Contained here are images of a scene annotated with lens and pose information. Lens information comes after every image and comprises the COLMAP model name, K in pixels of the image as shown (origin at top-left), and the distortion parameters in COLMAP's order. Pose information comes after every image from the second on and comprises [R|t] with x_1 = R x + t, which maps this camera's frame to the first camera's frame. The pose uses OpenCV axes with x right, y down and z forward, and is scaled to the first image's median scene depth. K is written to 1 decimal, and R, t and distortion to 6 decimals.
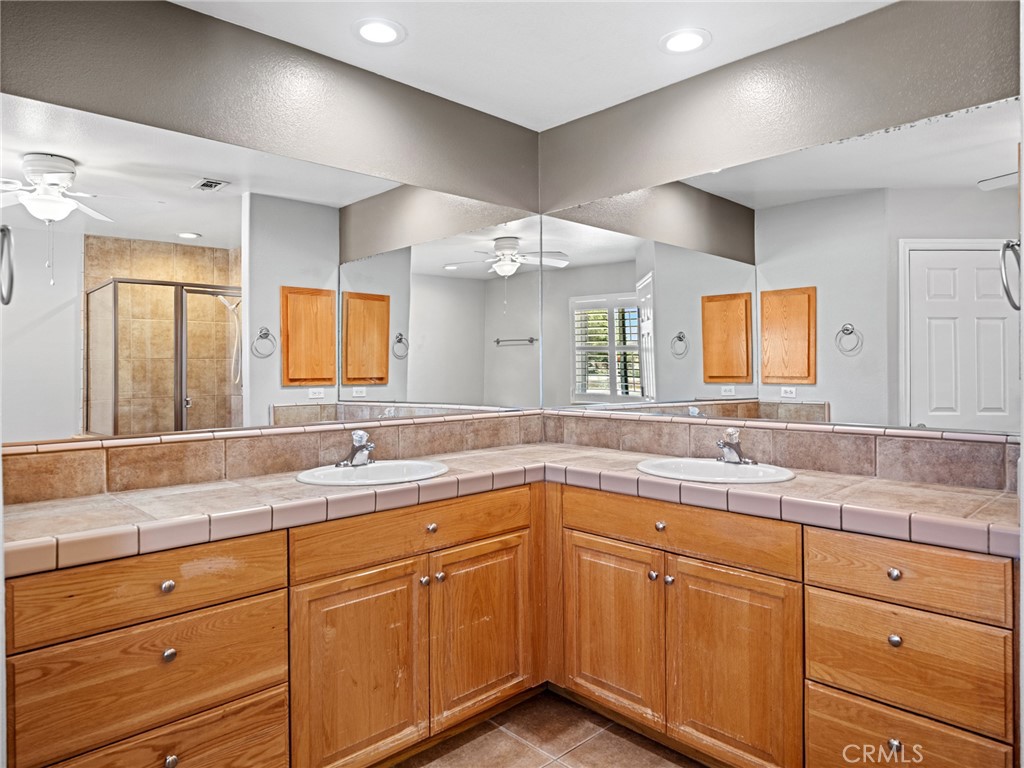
lens RADIAL K [[661.2, 0, 512.0], [0, 661.2, 384.0], [0, 0, 1]] dist [0.103356, 0.000005]
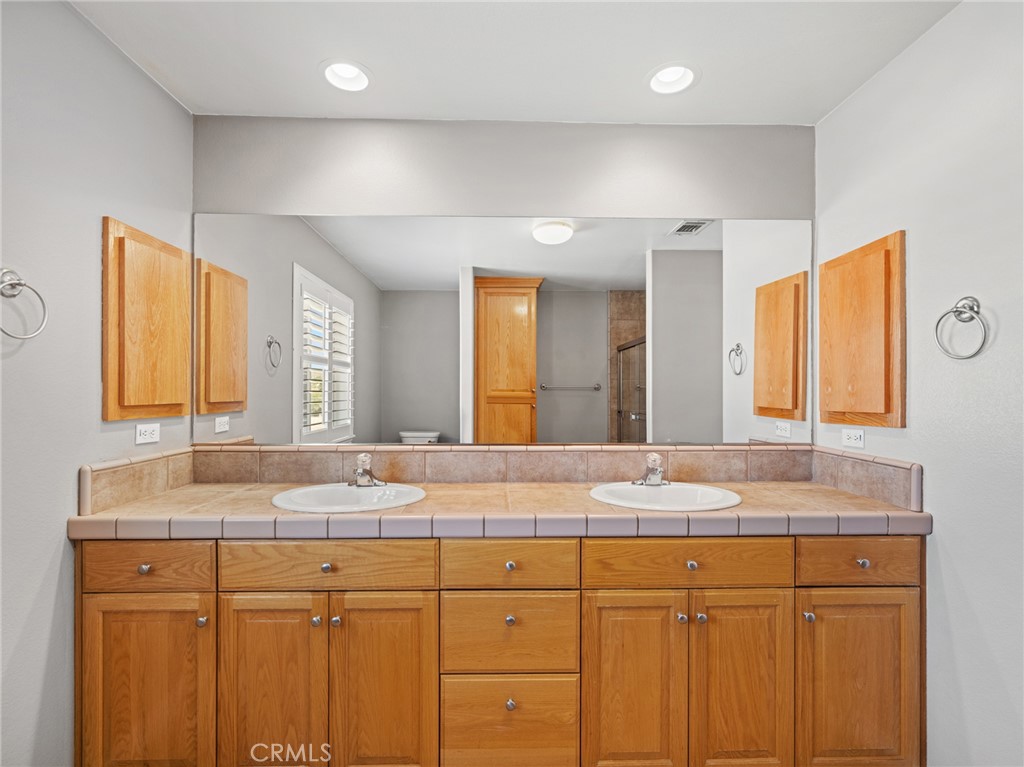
lens RADIAL K [[583.8, 0, 512.2], [0, 583.8, 397.4], [0, 0, 1]] dist [-0.001726, -0.000125]
pose [[0.744621, 0.007186, -0.667449, 0.367390], [-0.016447, 0.999836, -0.007583, -0.008921], [0.667285, 0.016624, 0.744617, 0.346516]]
